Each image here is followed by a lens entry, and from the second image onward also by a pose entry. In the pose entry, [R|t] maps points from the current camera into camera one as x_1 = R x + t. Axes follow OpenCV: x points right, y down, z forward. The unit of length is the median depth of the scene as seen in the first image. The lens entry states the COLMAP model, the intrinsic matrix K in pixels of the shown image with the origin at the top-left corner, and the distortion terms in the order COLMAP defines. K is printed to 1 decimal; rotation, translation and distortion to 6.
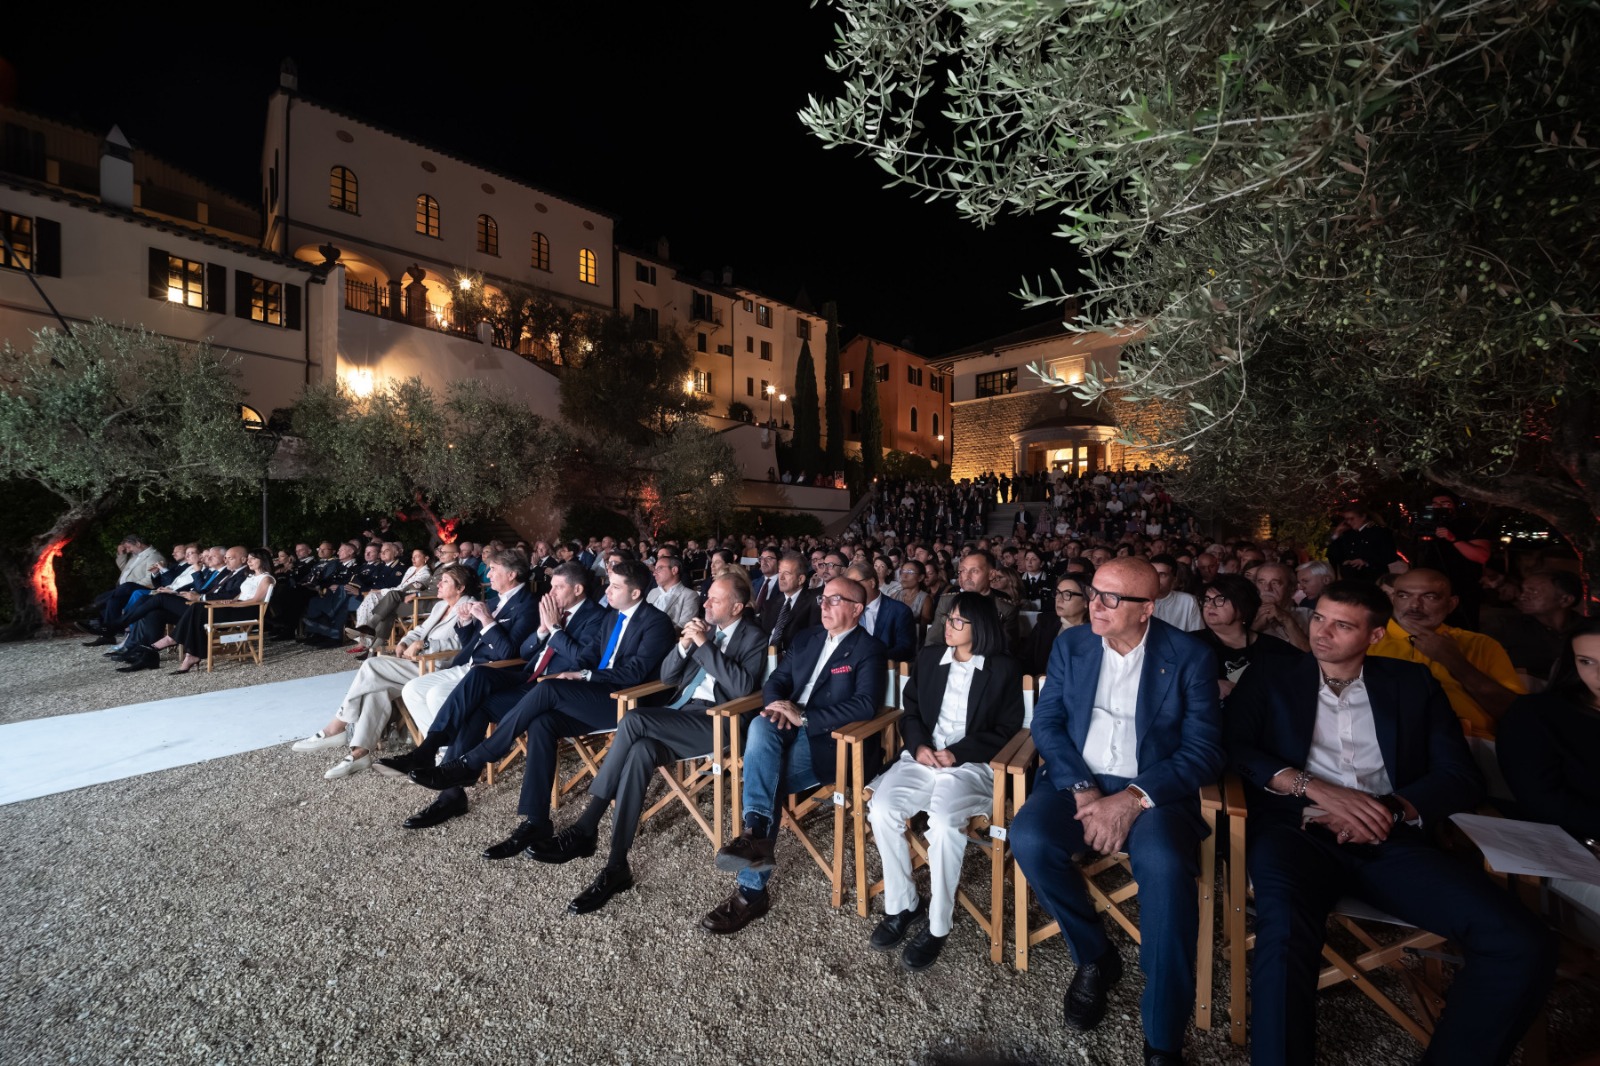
lens RADIAL K [[663.9, 0, 795.2], [0, 663.9, 532.3], [0, 0, 1]] dist [0.009290, -0.002883]
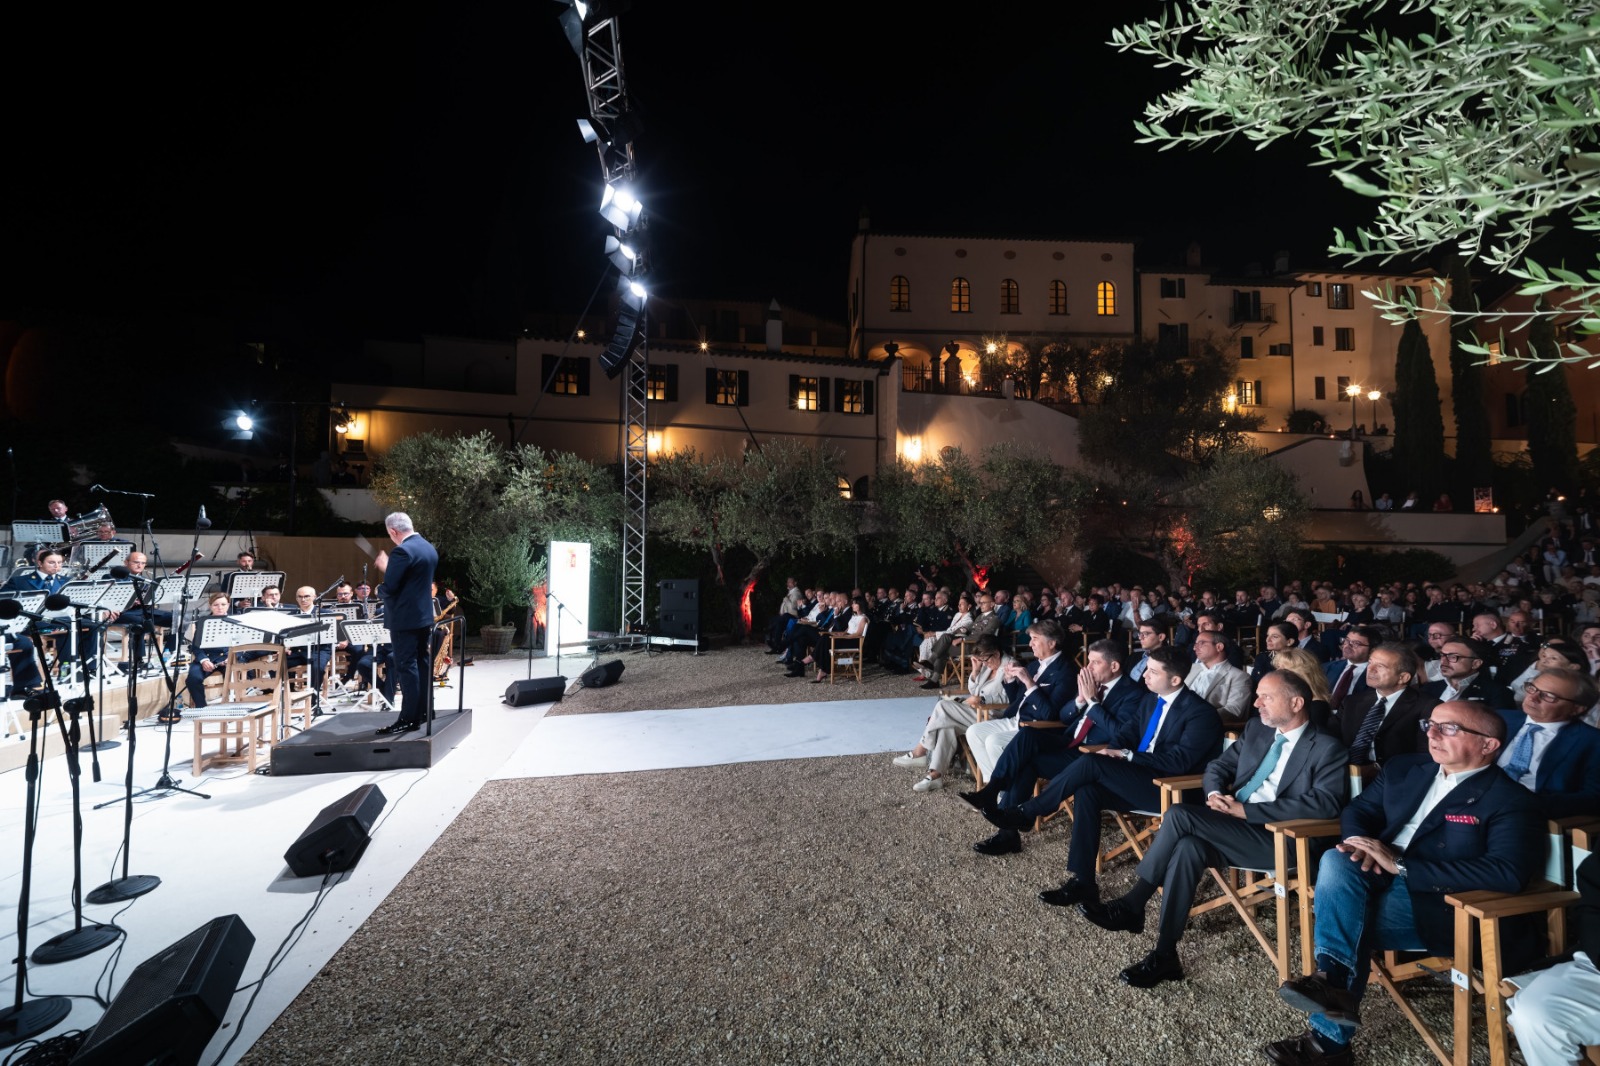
lens RADIAL K [[663.9, 0, 795.2], [0, 663.9, 532.3], [0, 0, 1]] dist [0.009290, -0.002883]
pose [[0.738691, -0.023692, -0.673628, 0.011790], [-0.002327, 0.999287, -0.037697, -0.054492], [0.674040, 0.029414, 0.738109, -0.086638]]
